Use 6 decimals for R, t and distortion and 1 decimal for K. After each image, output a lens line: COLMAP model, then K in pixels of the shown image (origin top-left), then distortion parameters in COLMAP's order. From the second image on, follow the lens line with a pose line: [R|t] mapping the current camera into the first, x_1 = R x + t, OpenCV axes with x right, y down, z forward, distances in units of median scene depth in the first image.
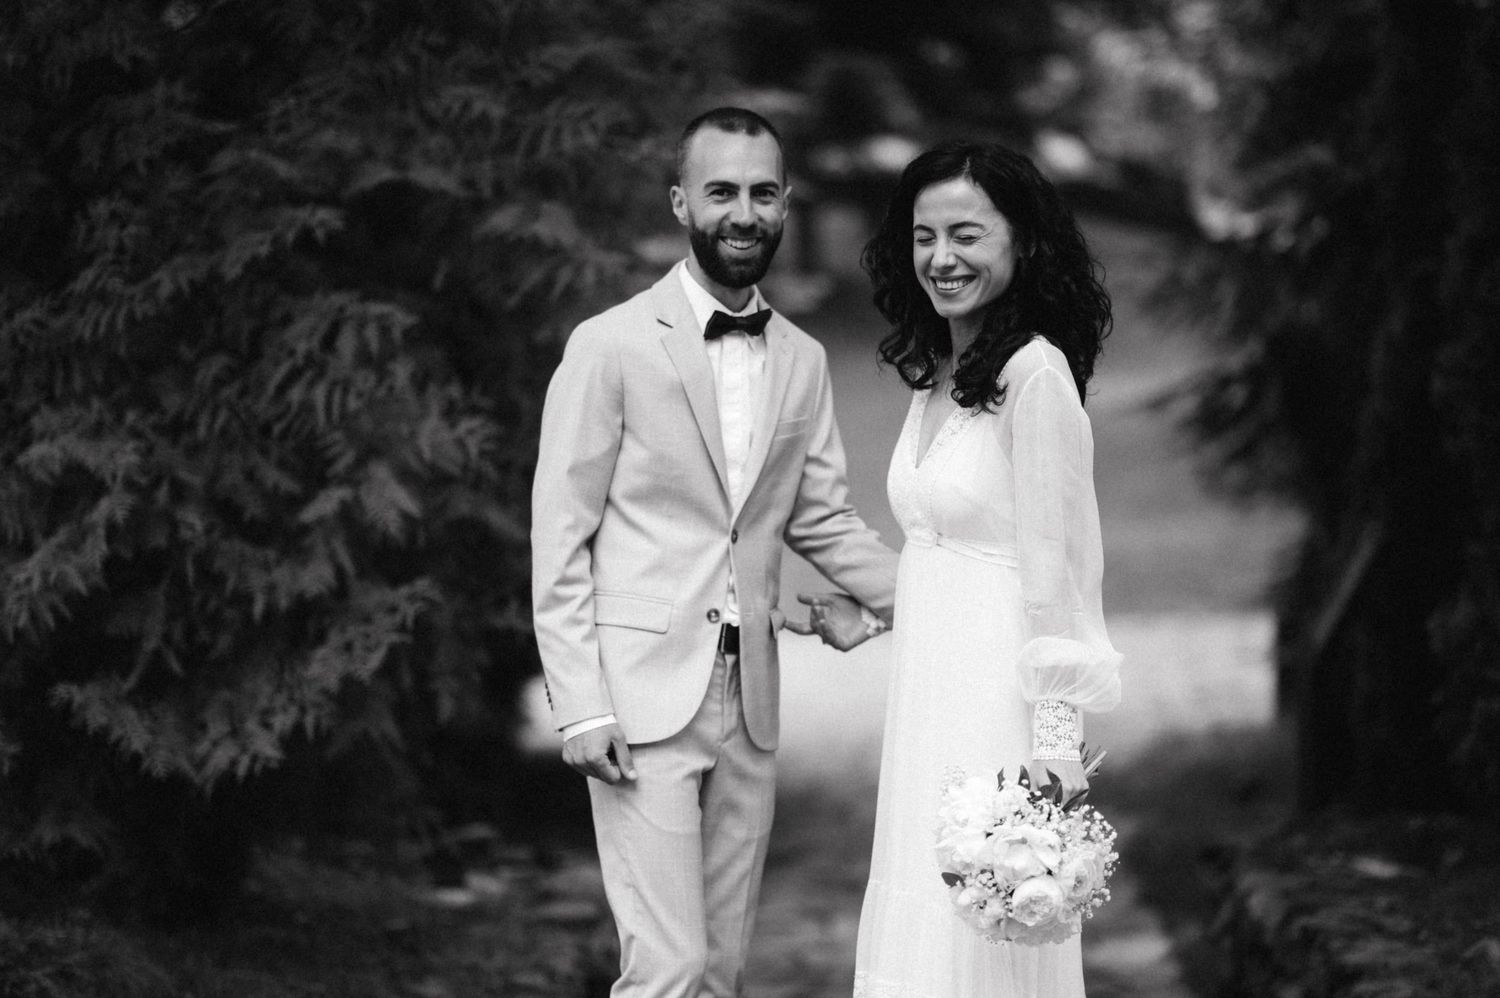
lens RADIAL K [[3736.6, 0, 741.3], [0, 3736.6, 495.5], [0, 0, 1]] dist [-0.021438, 0.000000]
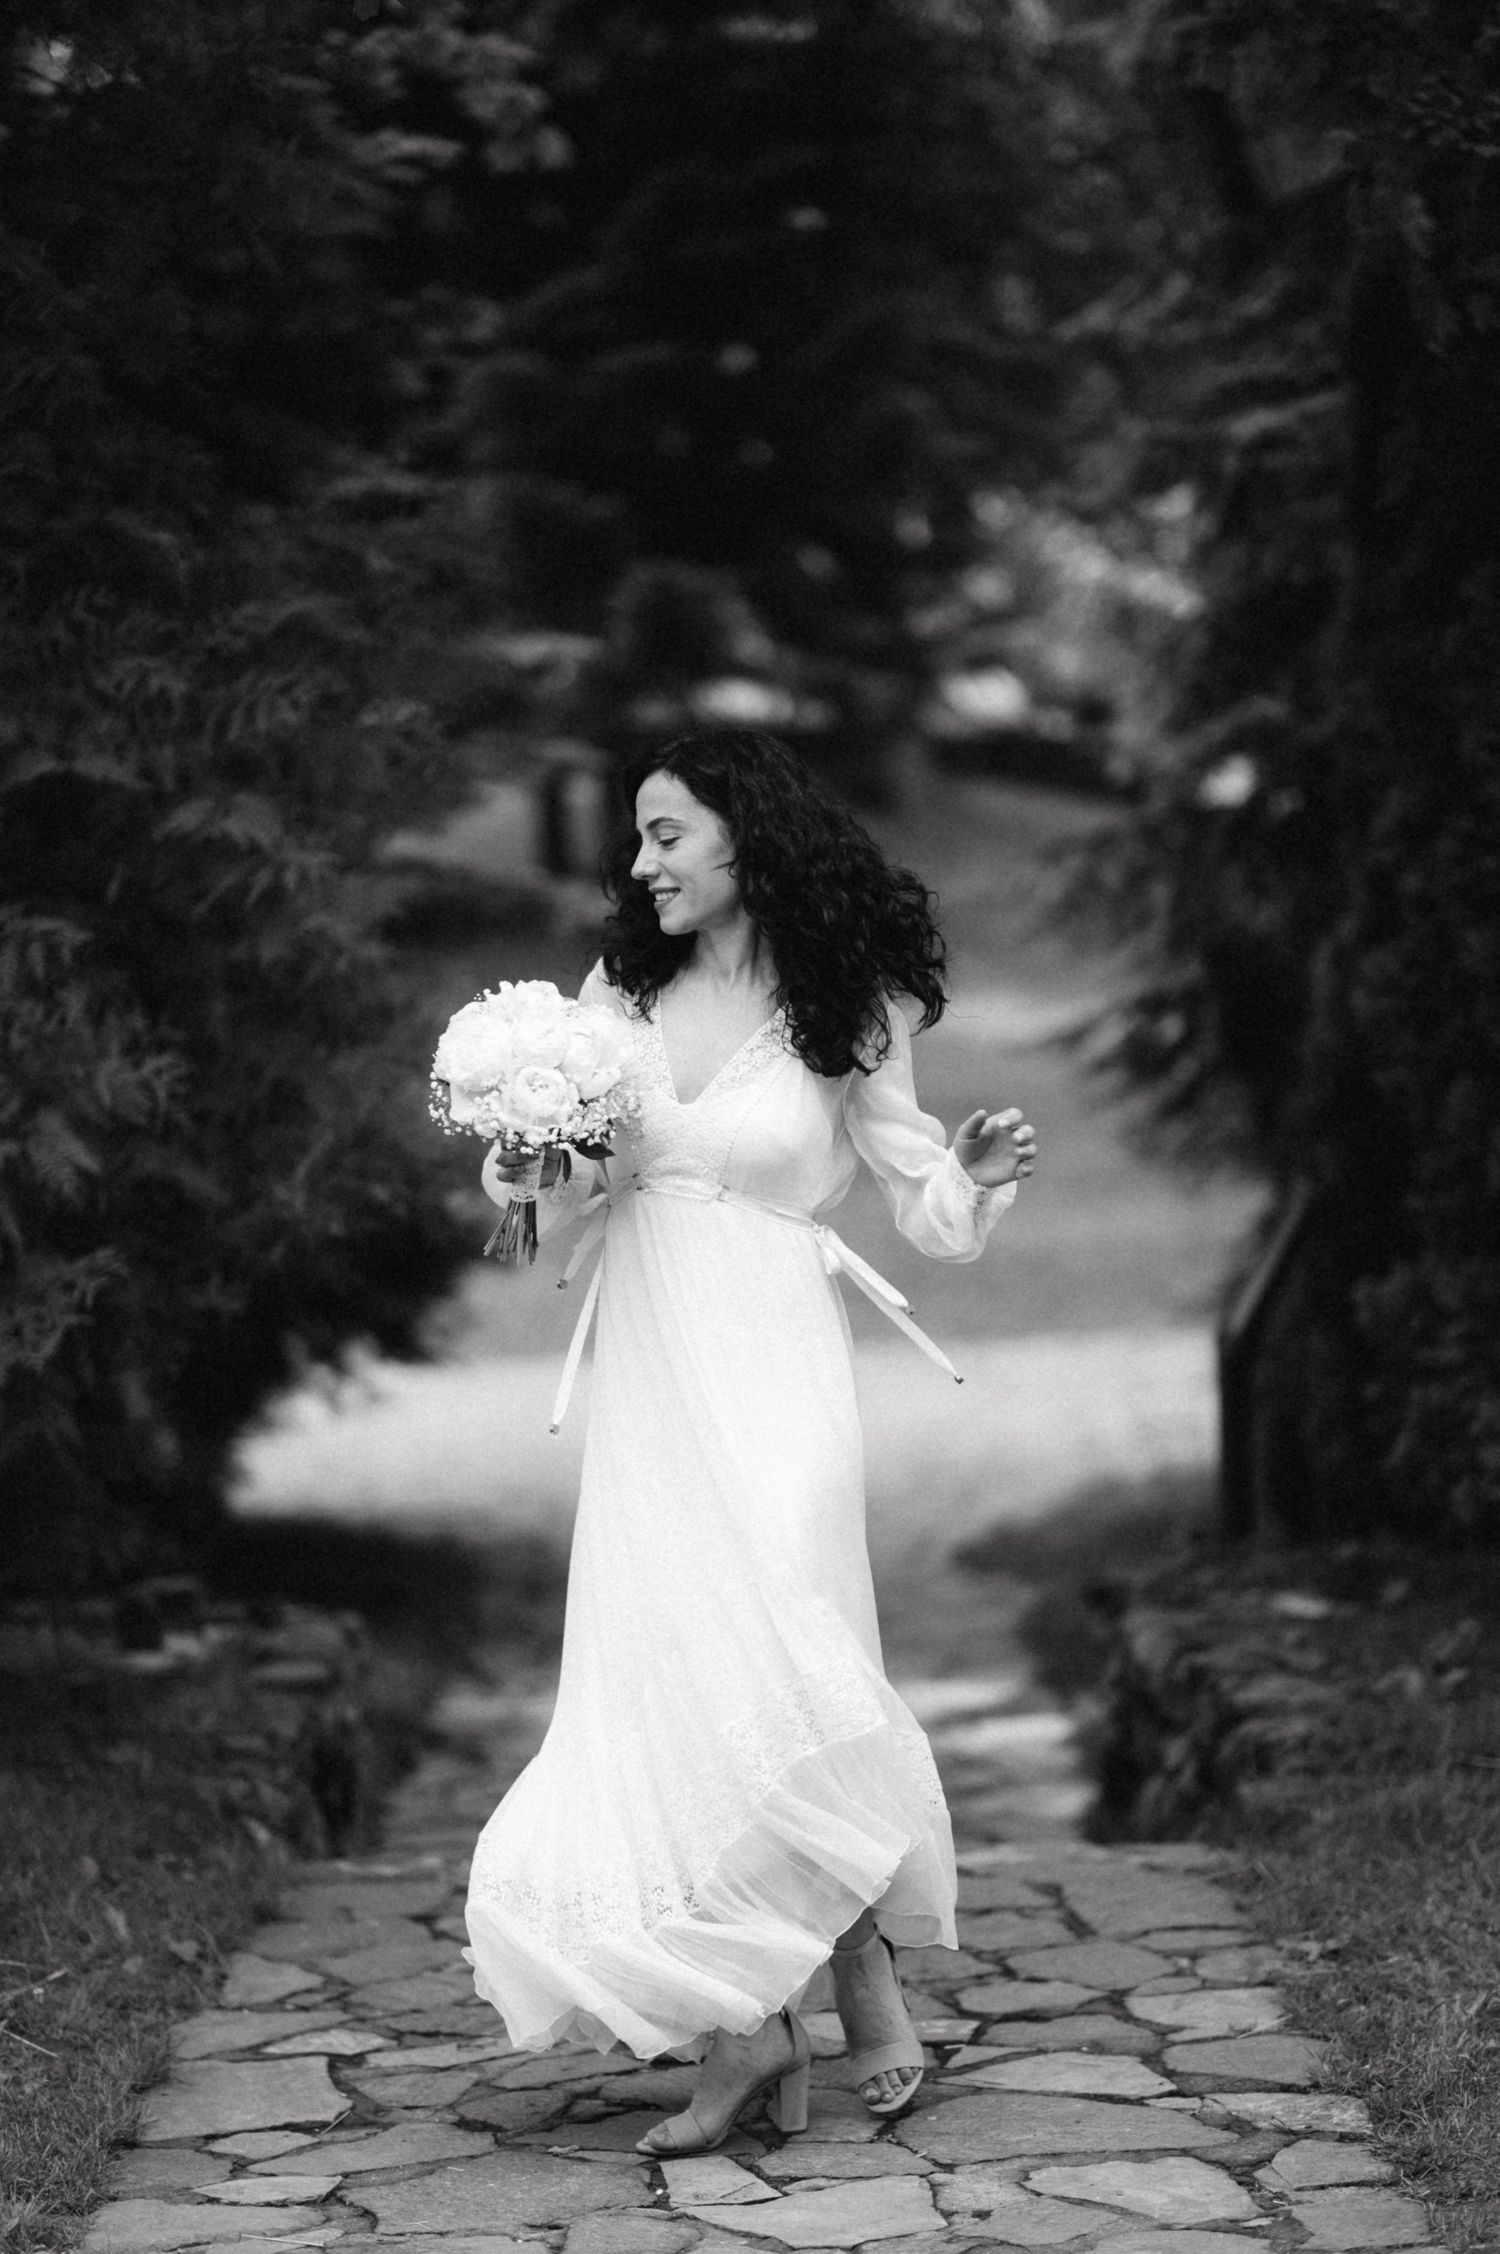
lens RADIAL K [[5614.8, 0, 733.3], [0, 5614.8, 1363.8], [0, 0, 1]] dist [-0.021438, 0.000000]
pose [[0.999279, -0.021104, 0.031572, 0.014328], [0.020247, 0.999424, 0.027233, 0.015721], [-0.032128, -0.026574, 0.999130, -0.247345]]
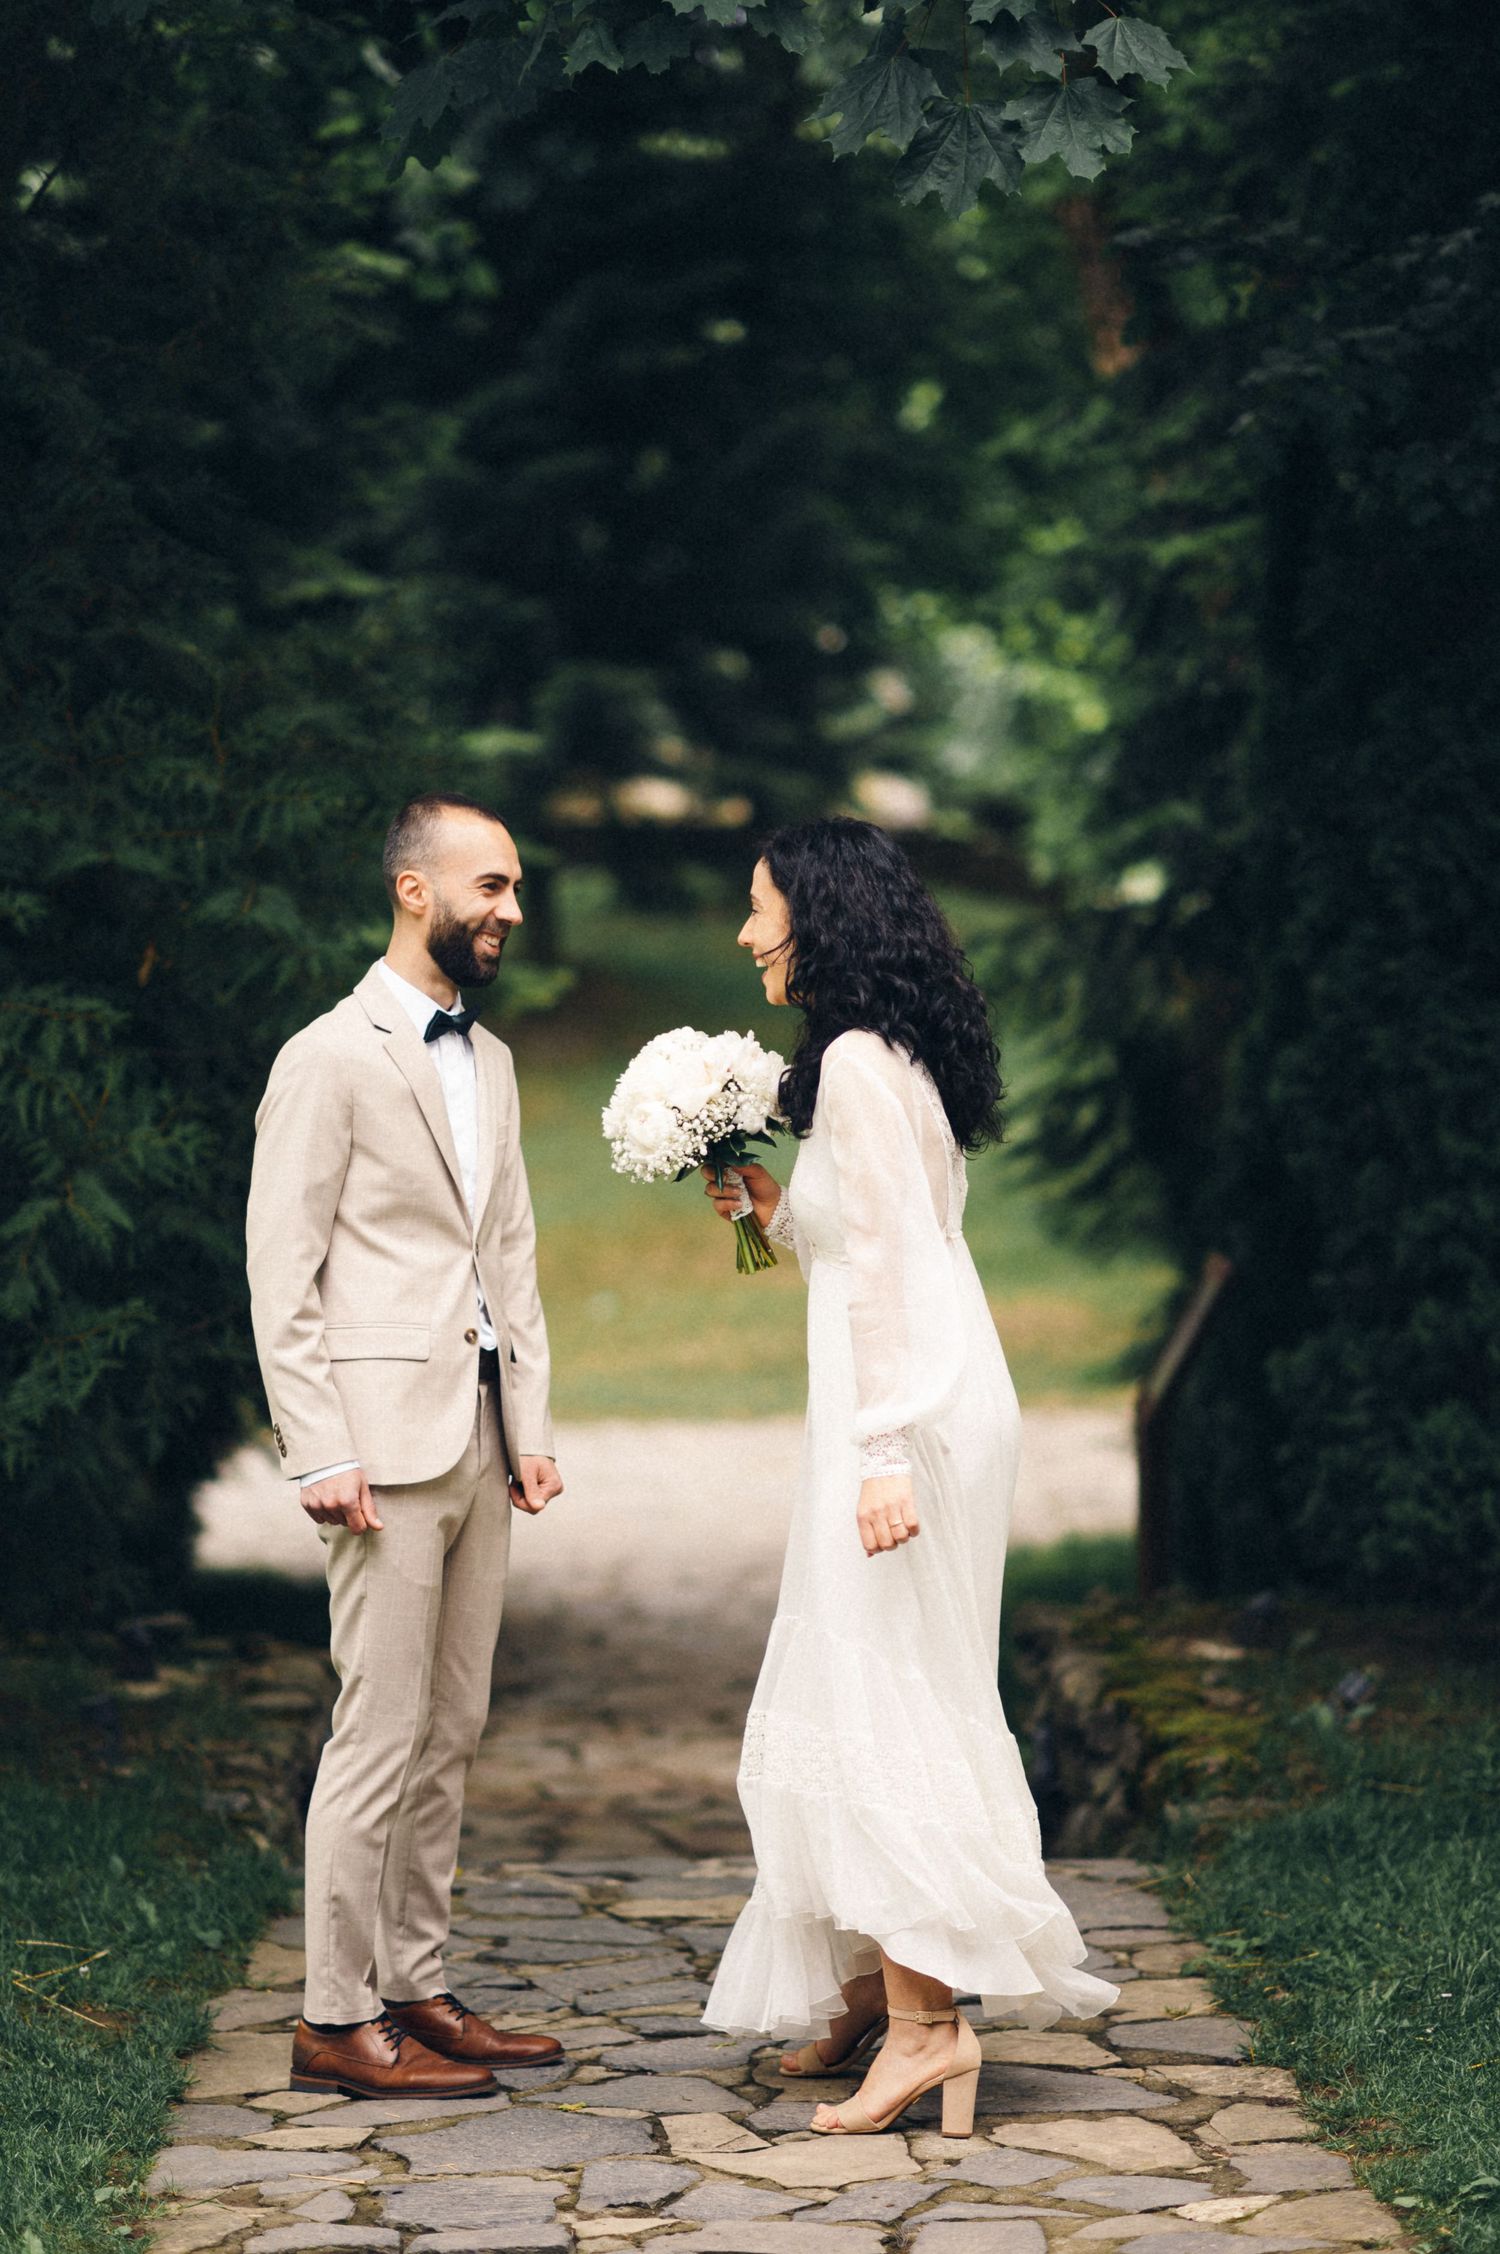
lens RADIAL K [[5614.8, 0, 753.4], [0, 5614.8, 1112.2], [0, 0, 1]] dist [-0.021438, 0.000000]
pose [[0.998381, -0.004443, 0.056699, -0.011290], [0.006305, 0.999445, -0.032708, 0.021292], [-0.056522, 0.033013, 0.997855, -0.359075]]
